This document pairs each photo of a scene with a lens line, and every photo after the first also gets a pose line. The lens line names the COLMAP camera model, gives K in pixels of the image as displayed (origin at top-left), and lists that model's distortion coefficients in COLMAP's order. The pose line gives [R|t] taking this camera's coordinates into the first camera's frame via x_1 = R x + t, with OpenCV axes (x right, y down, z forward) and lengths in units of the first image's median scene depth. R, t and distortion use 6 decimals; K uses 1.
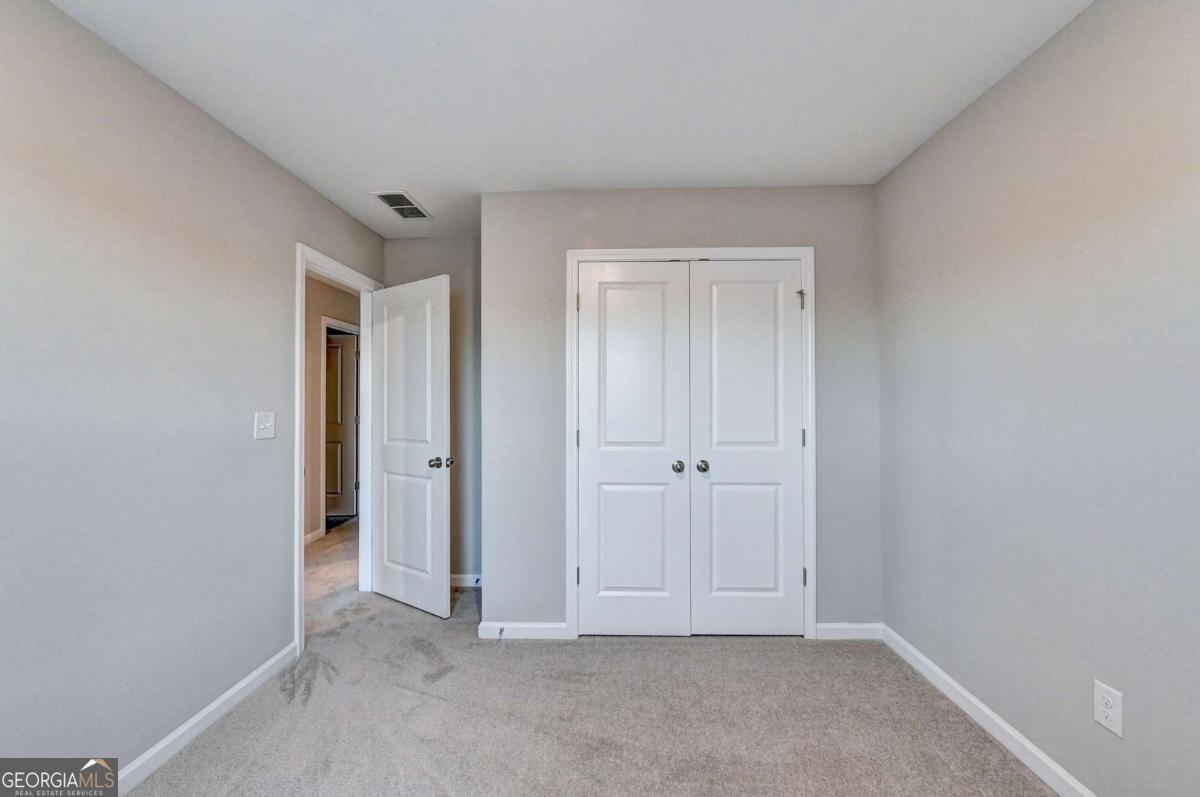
lens RADIAL K [[411.3, 0, 602.0], [0, 411.3, 395.5], [0, 0, 1]] dist [-0.001840, -0.000012]
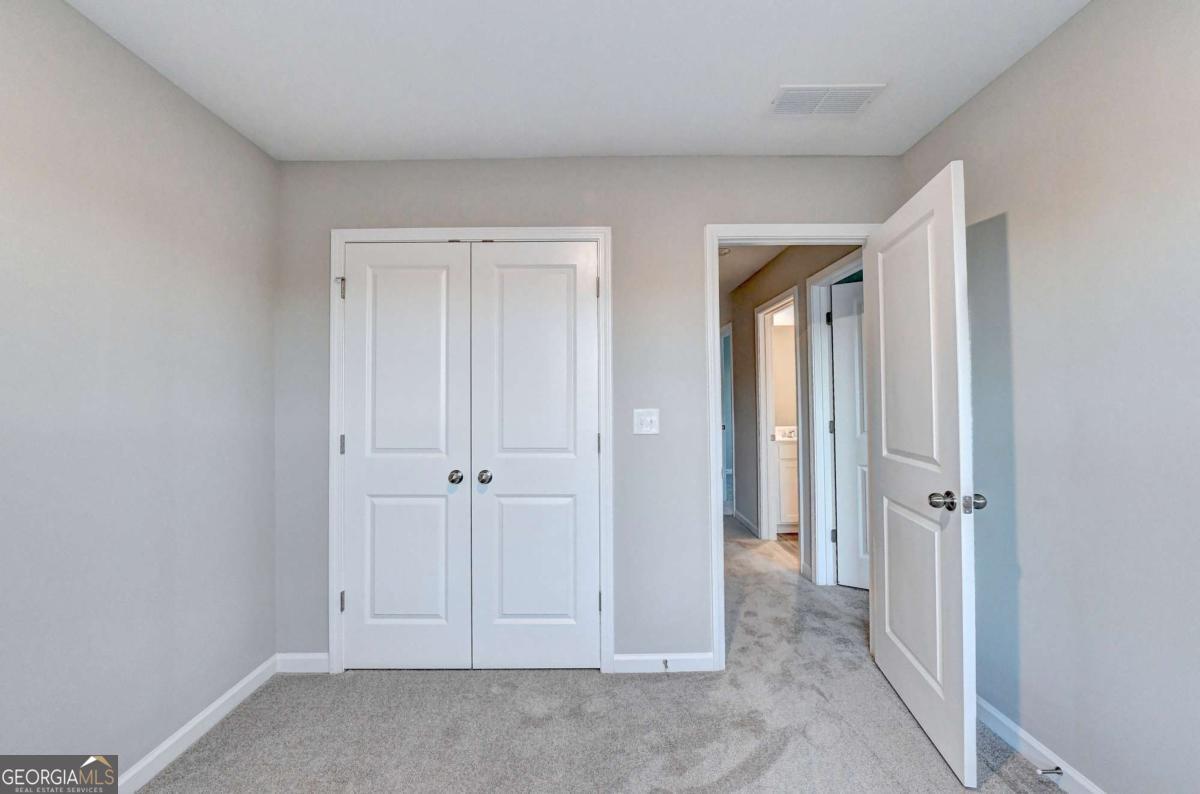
lens RADIAL K [[473.1, 0, 597.4], [0, 473.1, 395.4], [0, 0, 1]] dist [-0.014209, 0.000961]
pose [[0.999940, 0.000226, 0.010946, 0.471732], [-0.000248, 0.999998, 0.001941, -0.003284], [-0.010945, -0.001944, 0.999938, -0.008689]]
